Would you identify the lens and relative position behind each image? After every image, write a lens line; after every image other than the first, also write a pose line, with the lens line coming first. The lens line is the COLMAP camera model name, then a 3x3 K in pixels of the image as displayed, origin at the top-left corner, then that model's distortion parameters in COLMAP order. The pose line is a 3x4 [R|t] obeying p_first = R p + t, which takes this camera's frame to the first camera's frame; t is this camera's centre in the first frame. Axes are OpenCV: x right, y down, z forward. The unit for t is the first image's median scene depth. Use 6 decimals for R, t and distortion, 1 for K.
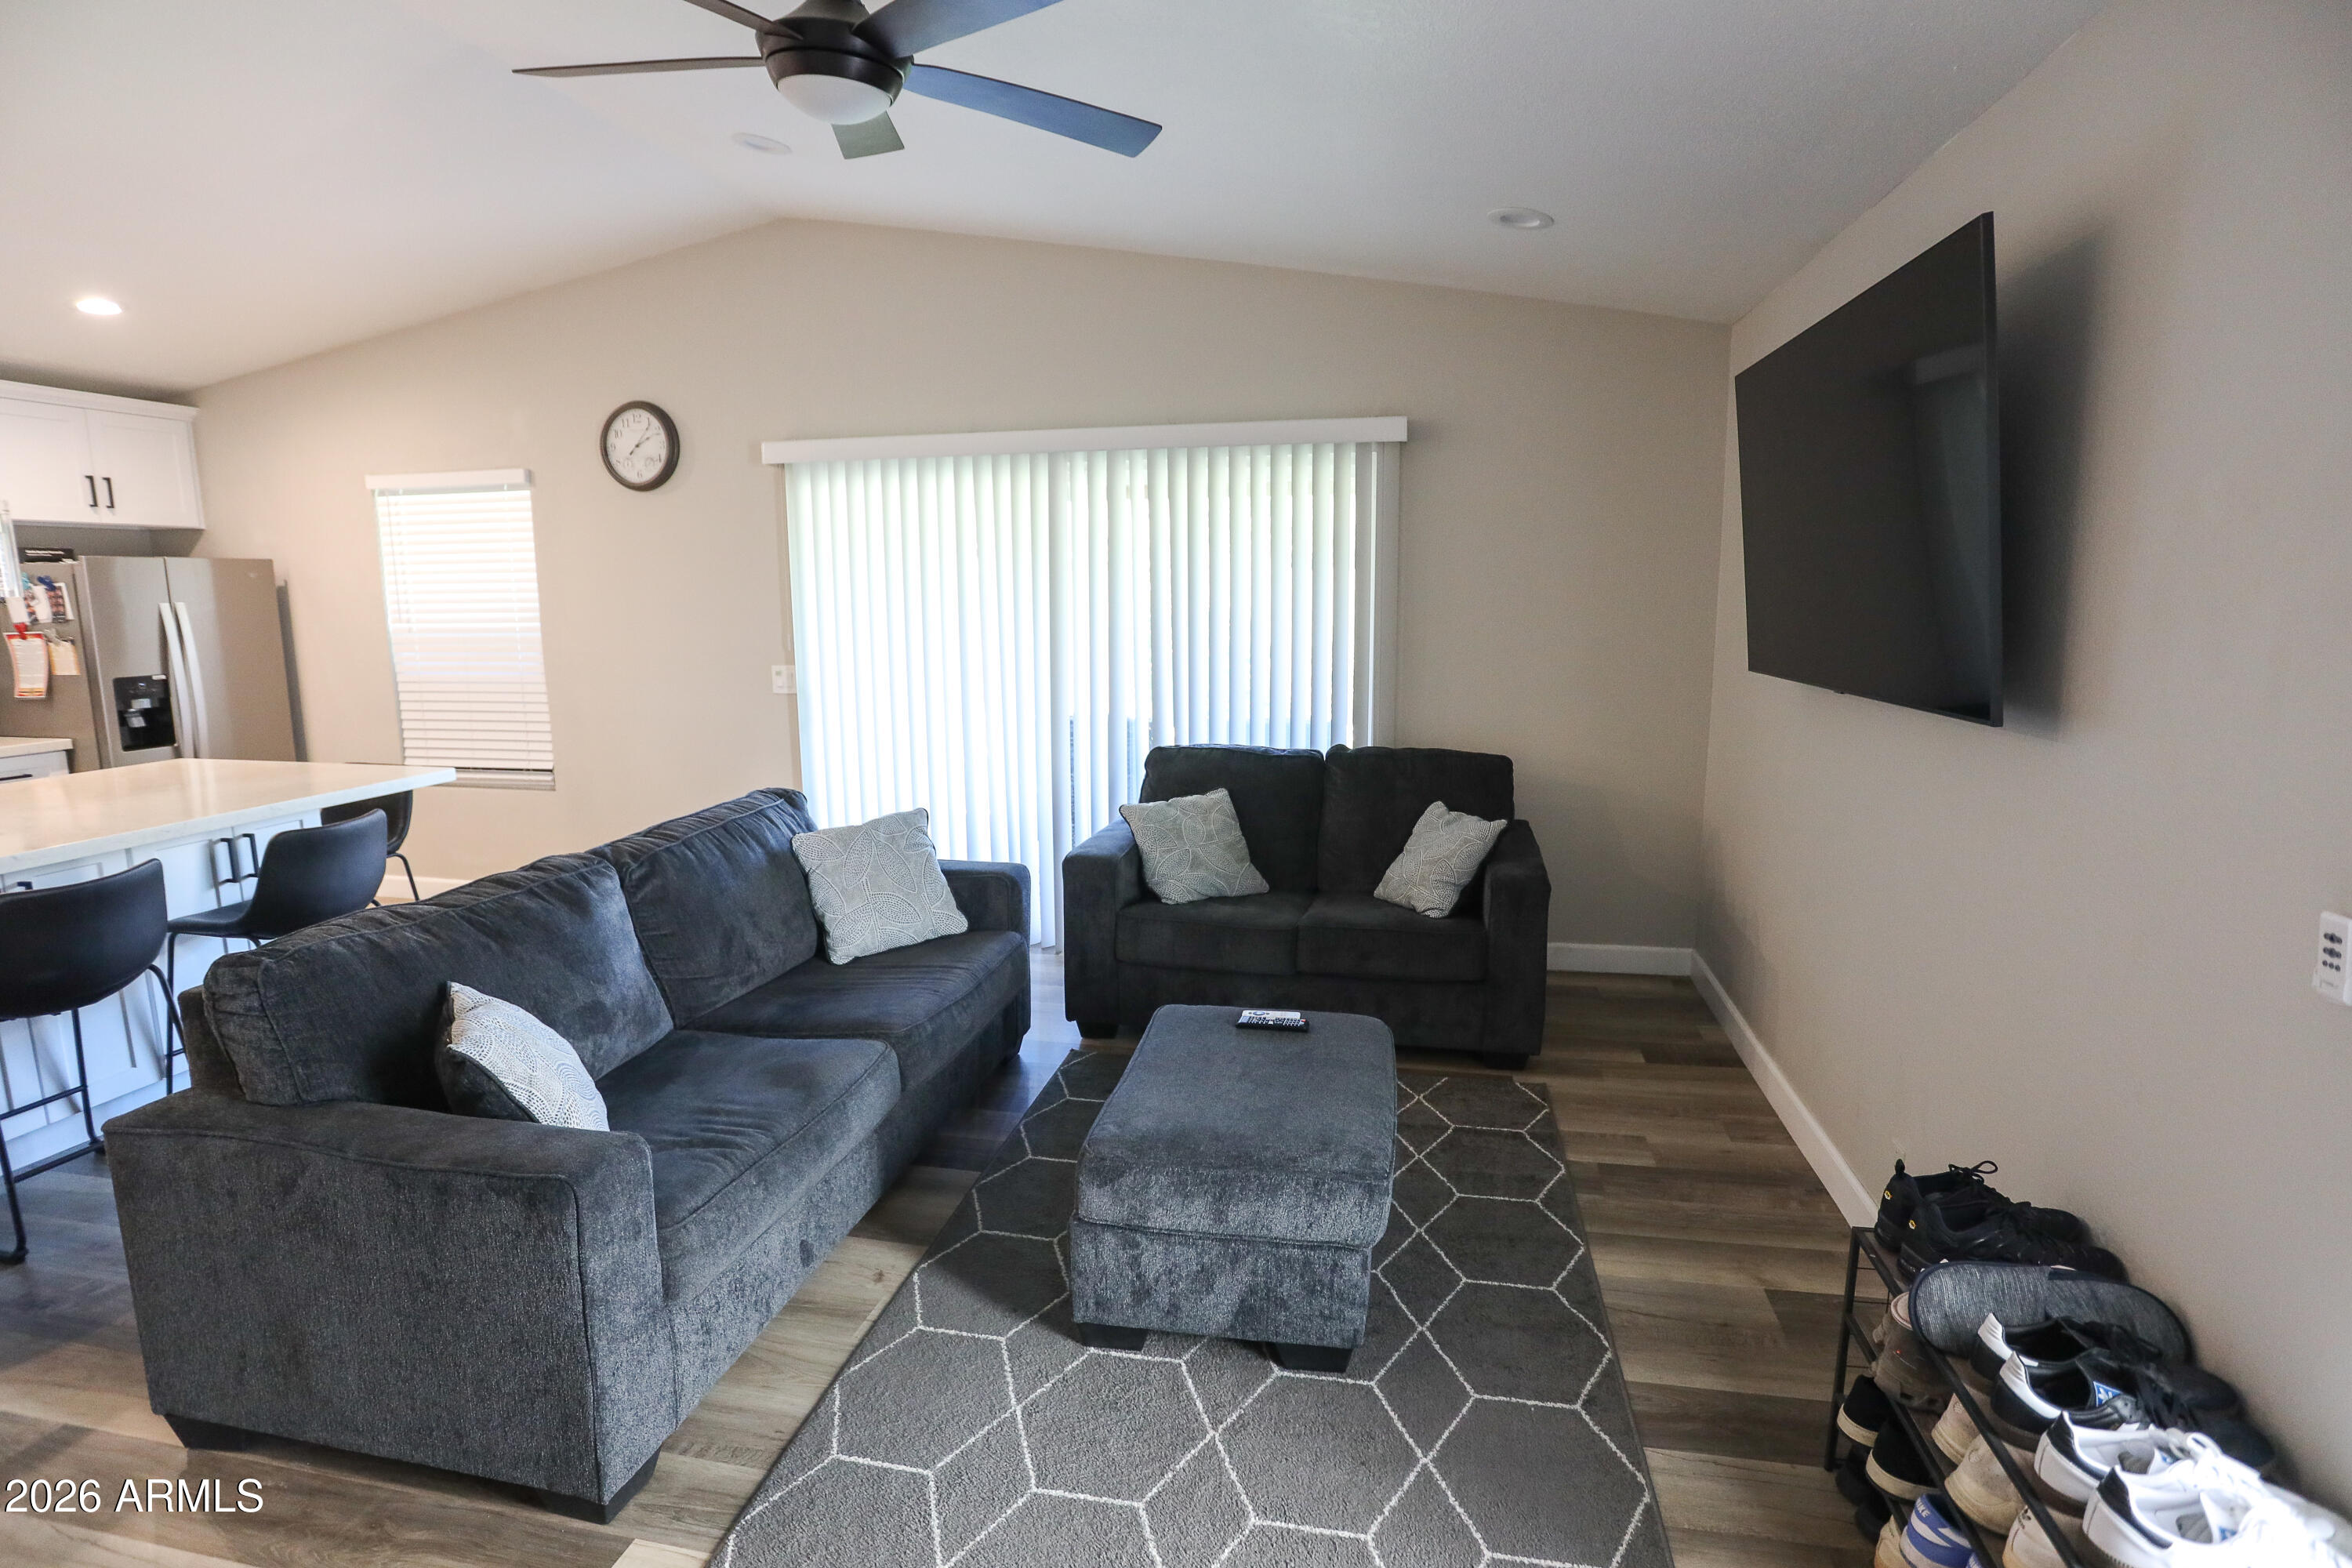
lens RADIAL K [[1173.6, 0, 1189.6], [0, 1173.6, 781.8], [0, 0, 1]] dist [-0.078478, 0.031094]
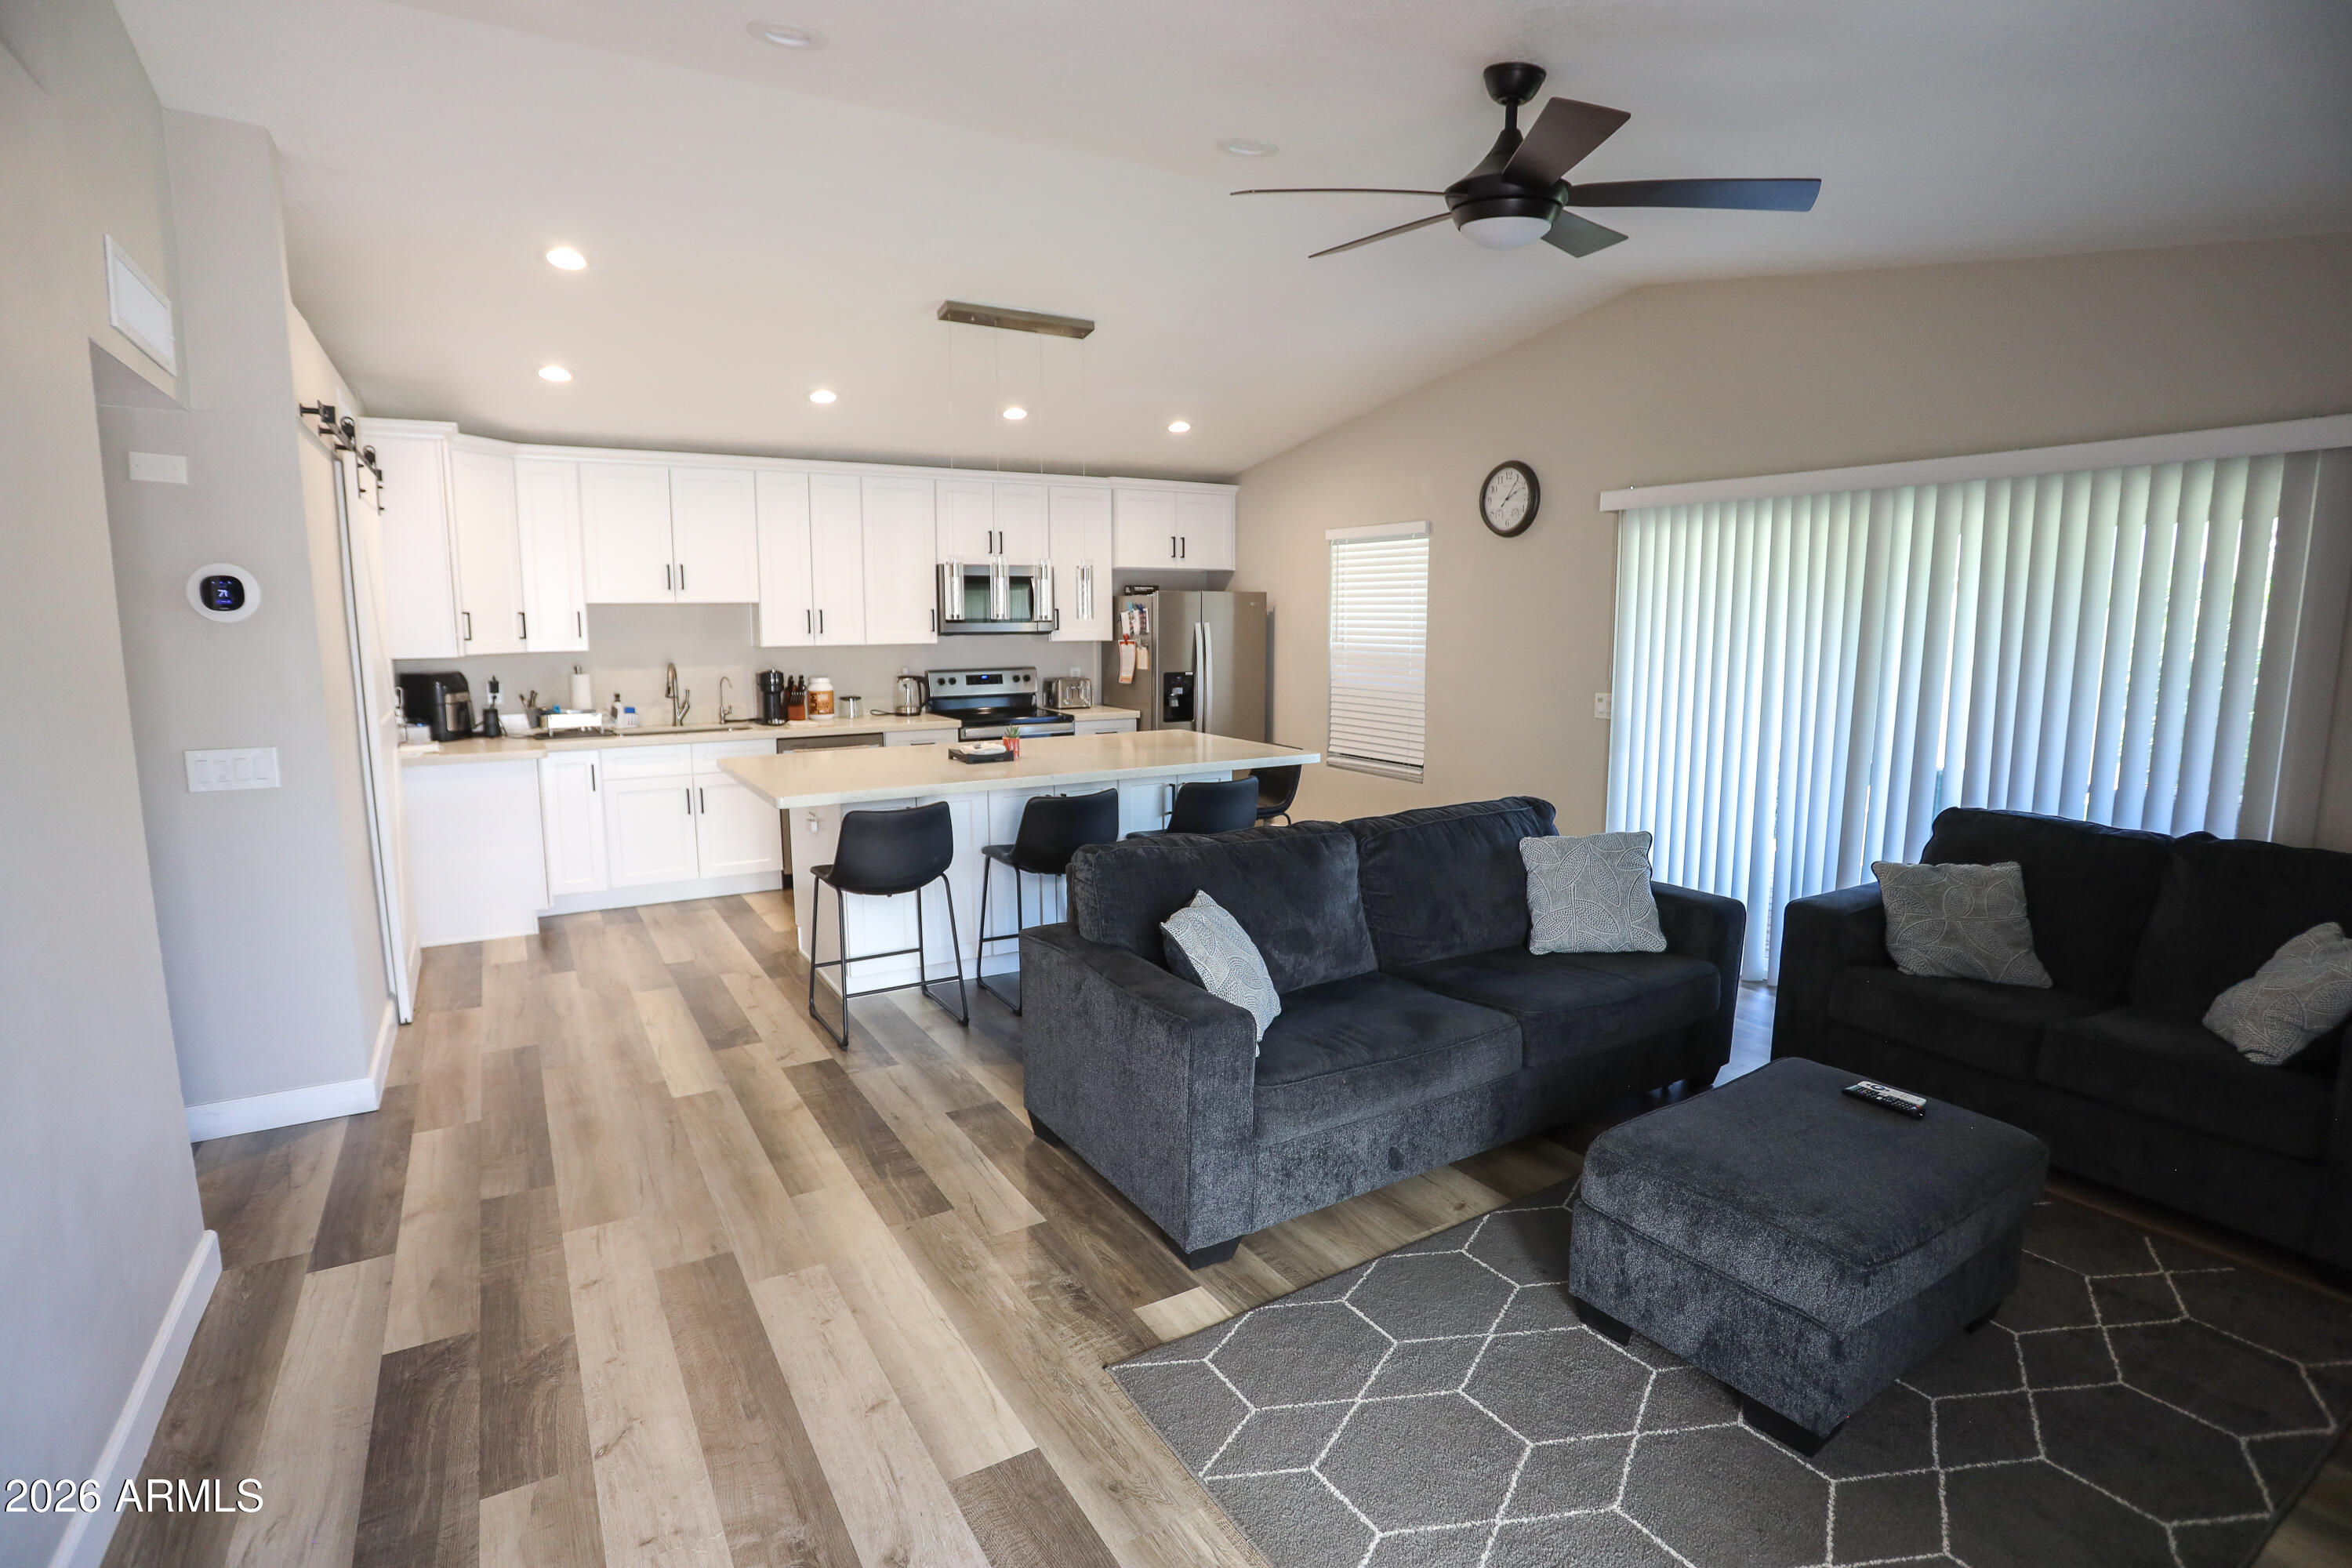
lens RADIAL K [[1118.6, 0, 1166.5], [0, 1118.6, 772.5], [0, 0, 1]] dist [-0.088589, 0.040738]
pose [[0.684755, 0.105900, -0.721038, 0.218050], [-0.124189, 0.991871, 0.027737, -0.005215], [0.718114, 0.070552, 0.692340, -0.023081]]
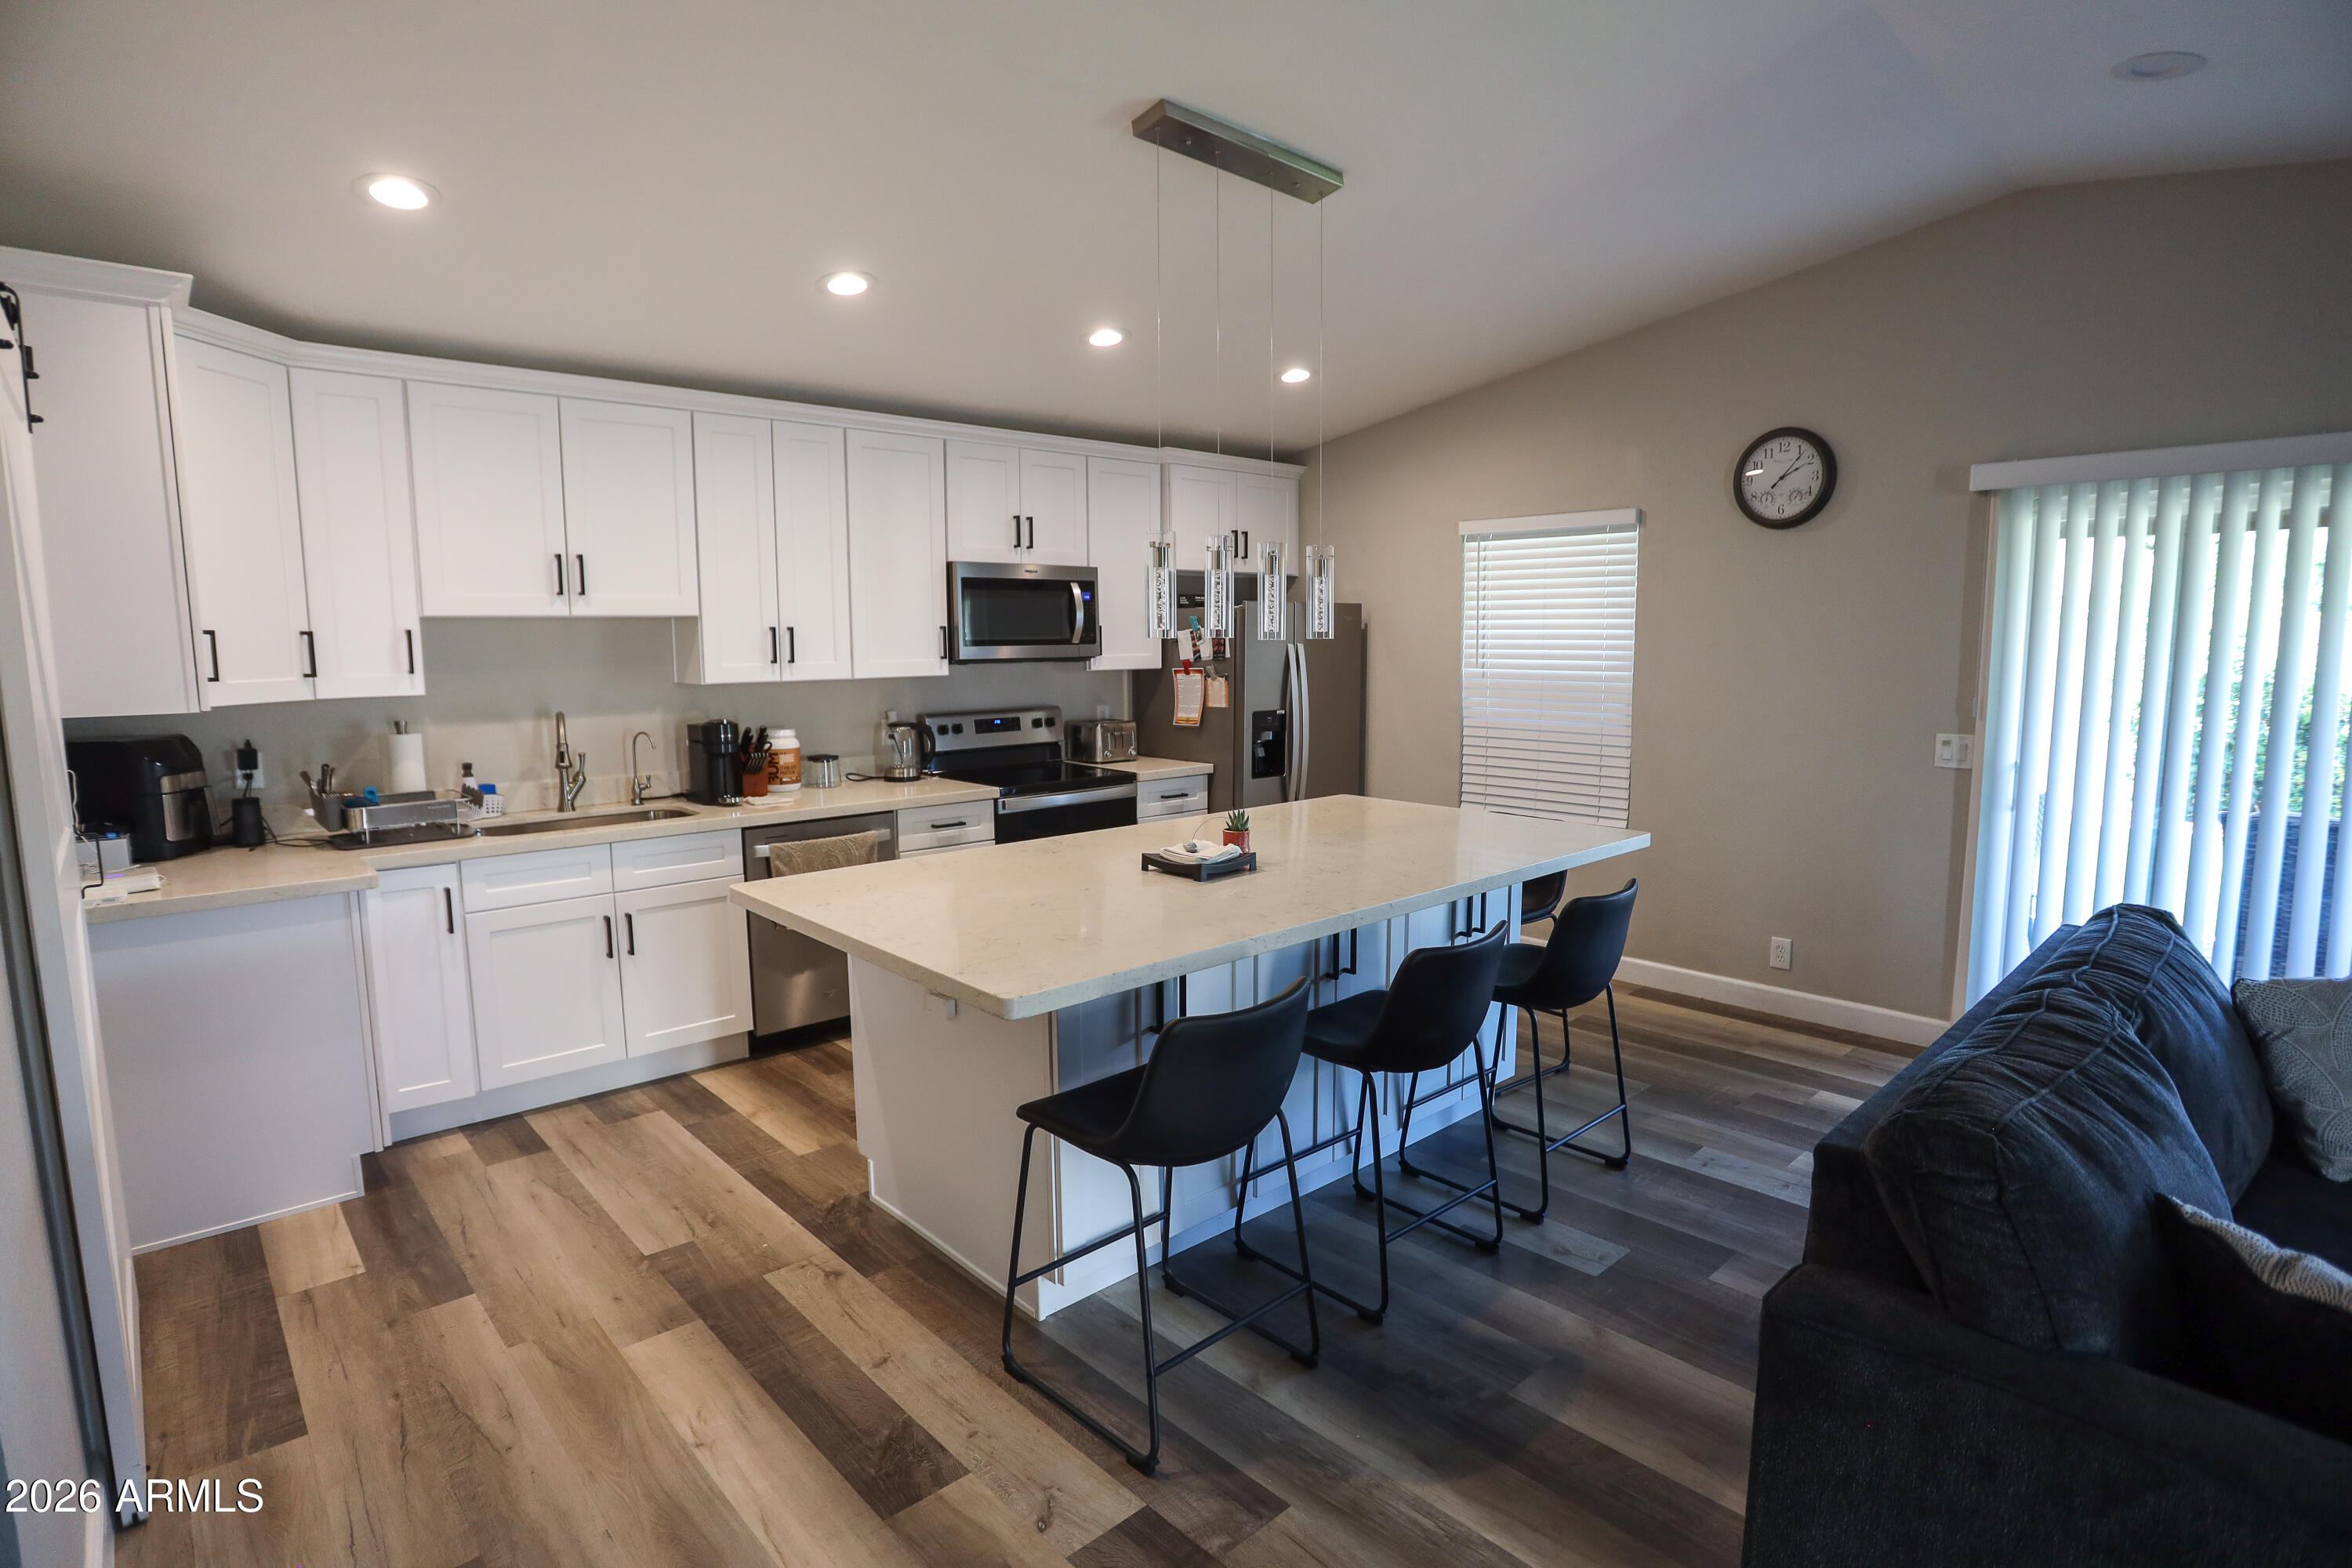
lens RADIAL K [[1173.6, 0, 1189.6], [0, 1173.6, 781.8], [0, 0, 1]] dist [-0.078478, 0.031094]
pose [[0.814955, 0.071883, -0.575048, -0.624295], [-0.094889, 0.995437, -0.010043, -0.012383], [0.571703, 0.062751, 0.818058, 0.055076]]
